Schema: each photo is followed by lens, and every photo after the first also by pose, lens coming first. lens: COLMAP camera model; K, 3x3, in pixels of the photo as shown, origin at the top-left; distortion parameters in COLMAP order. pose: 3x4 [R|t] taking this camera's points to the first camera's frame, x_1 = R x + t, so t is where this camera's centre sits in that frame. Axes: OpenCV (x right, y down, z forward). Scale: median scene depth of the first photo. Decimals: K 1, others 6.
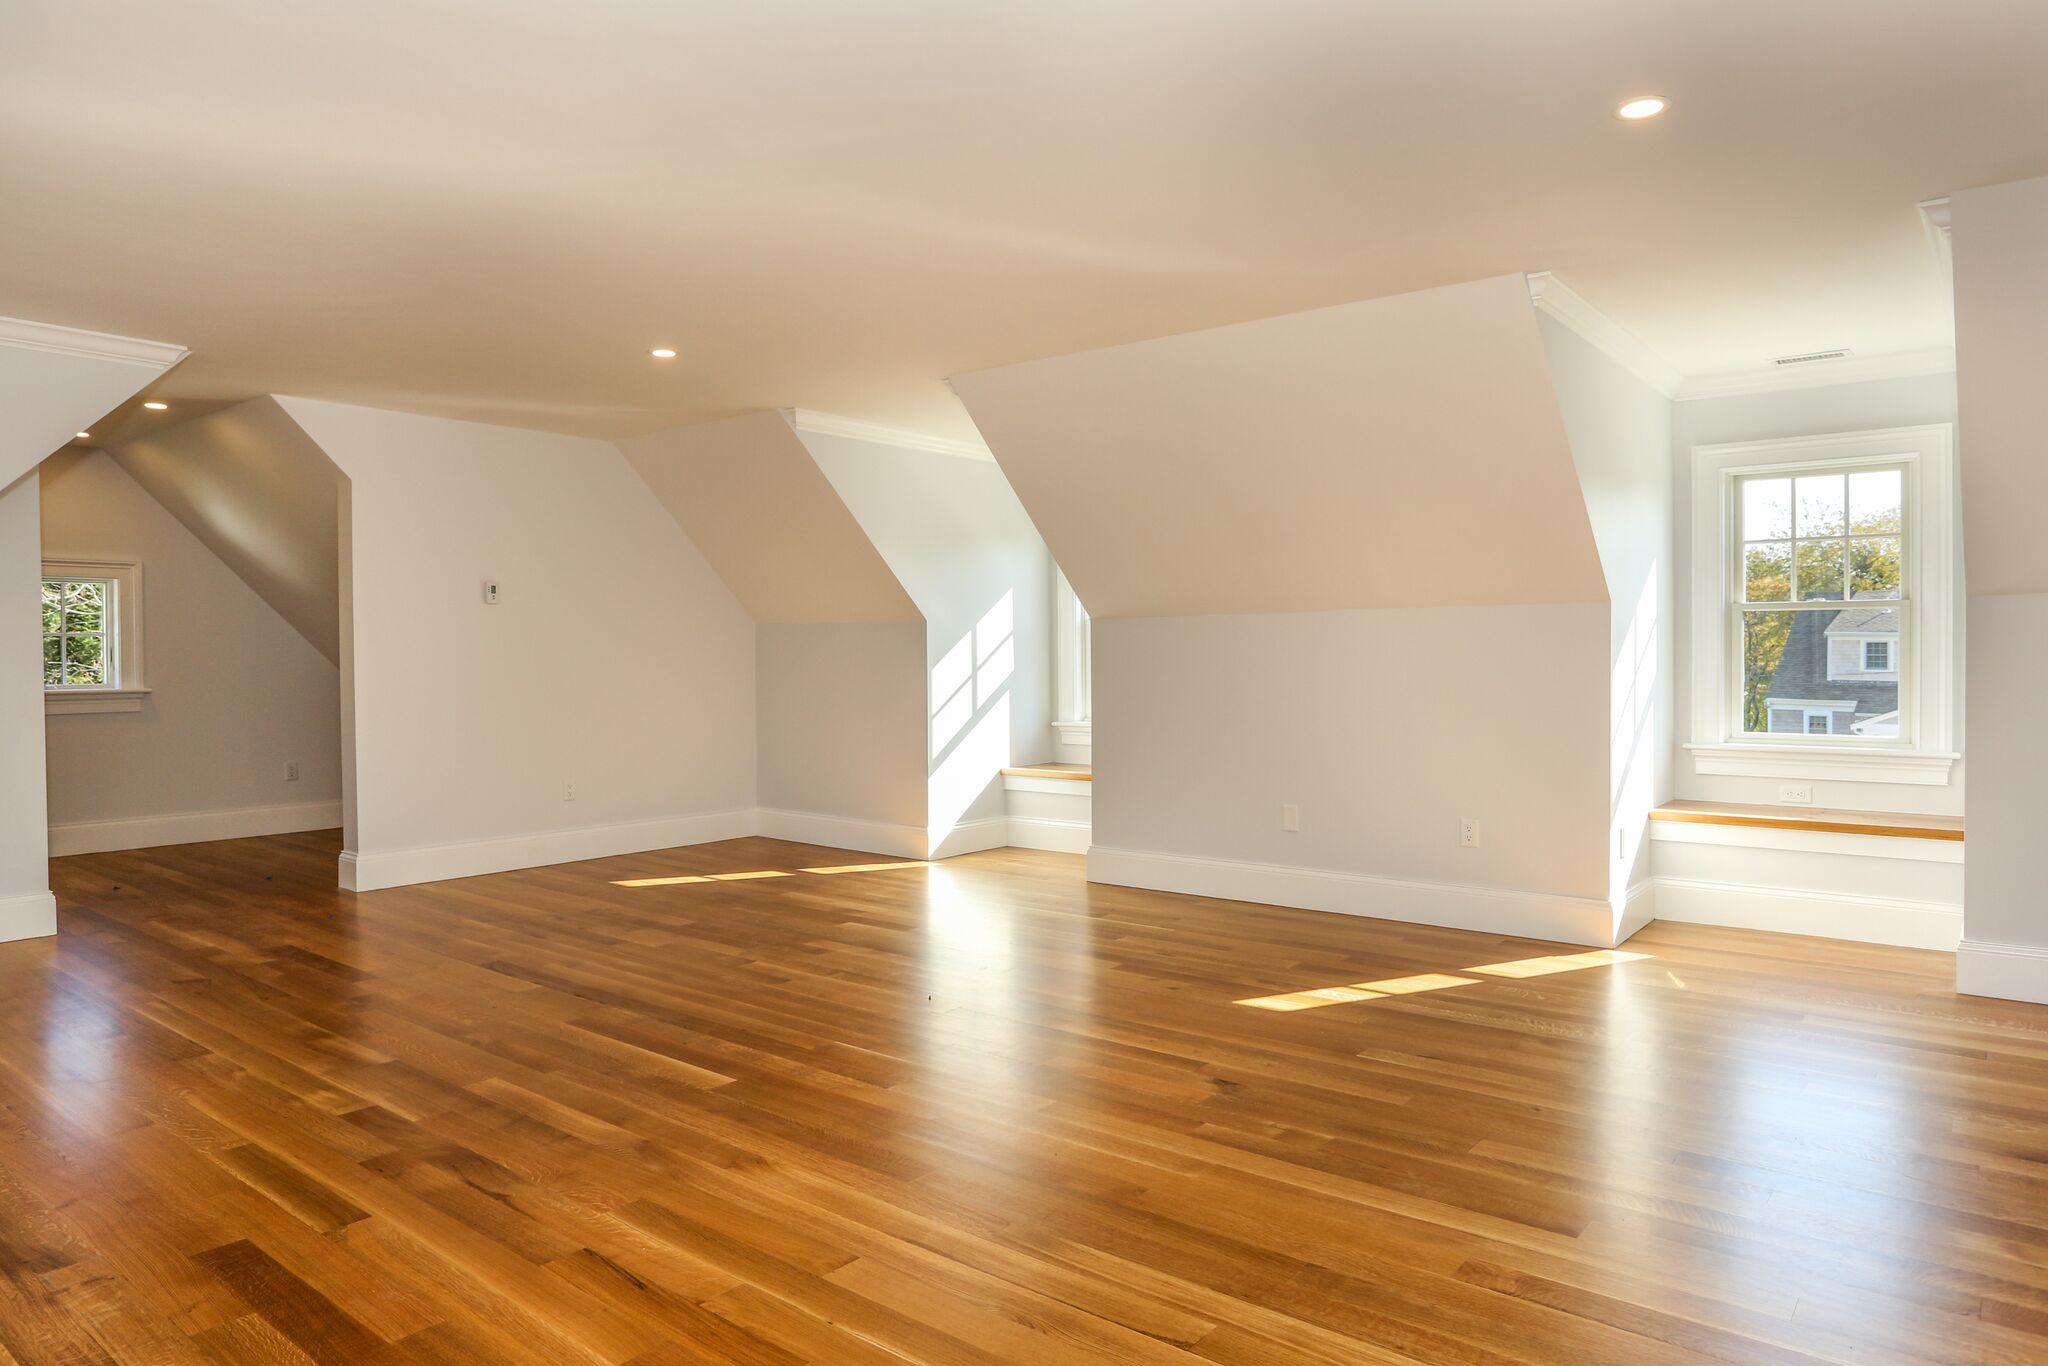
lens RADIAL K [[1240.5, 0, 1027.8], [0, 1240.5, 675.7], [0, 0, 1]] dist [-0.002950, -0.000117]
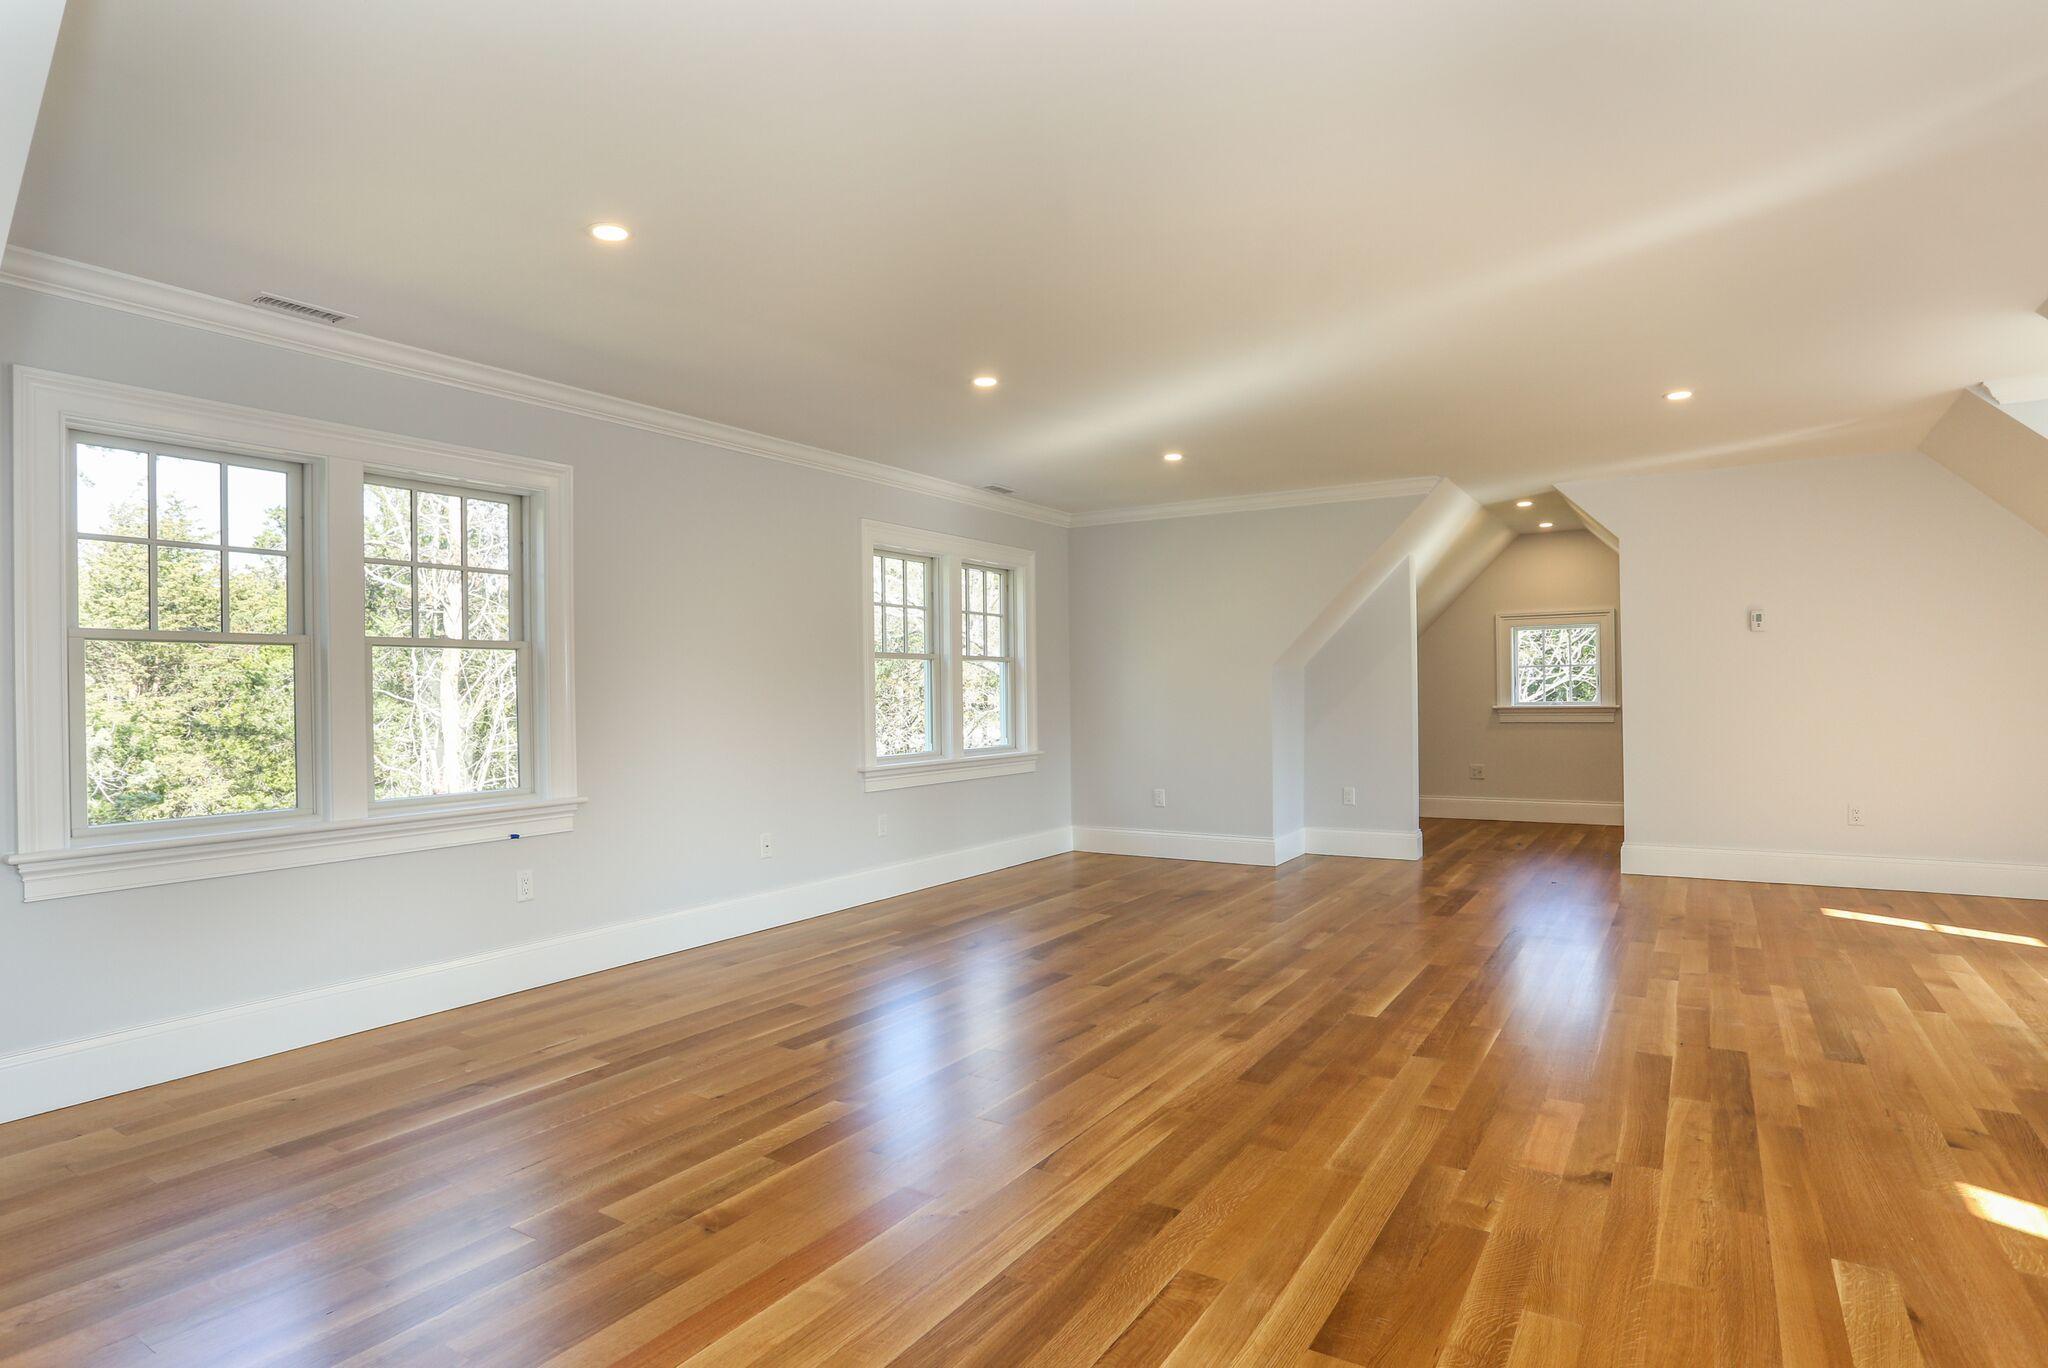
lens RADIAL K [[1088.5, 0, 1018.9], [0, 1088.5, 703.0], [0, 0, 1]] dist [-0.000273, 0.000119]
pose [[0.107321, -0.000208, -0.994224, 0.924478], [0.009068, 0.999959, 0.000769, -0.004711], [0.994183, -0.009098, 0.107319, 0.558004]]
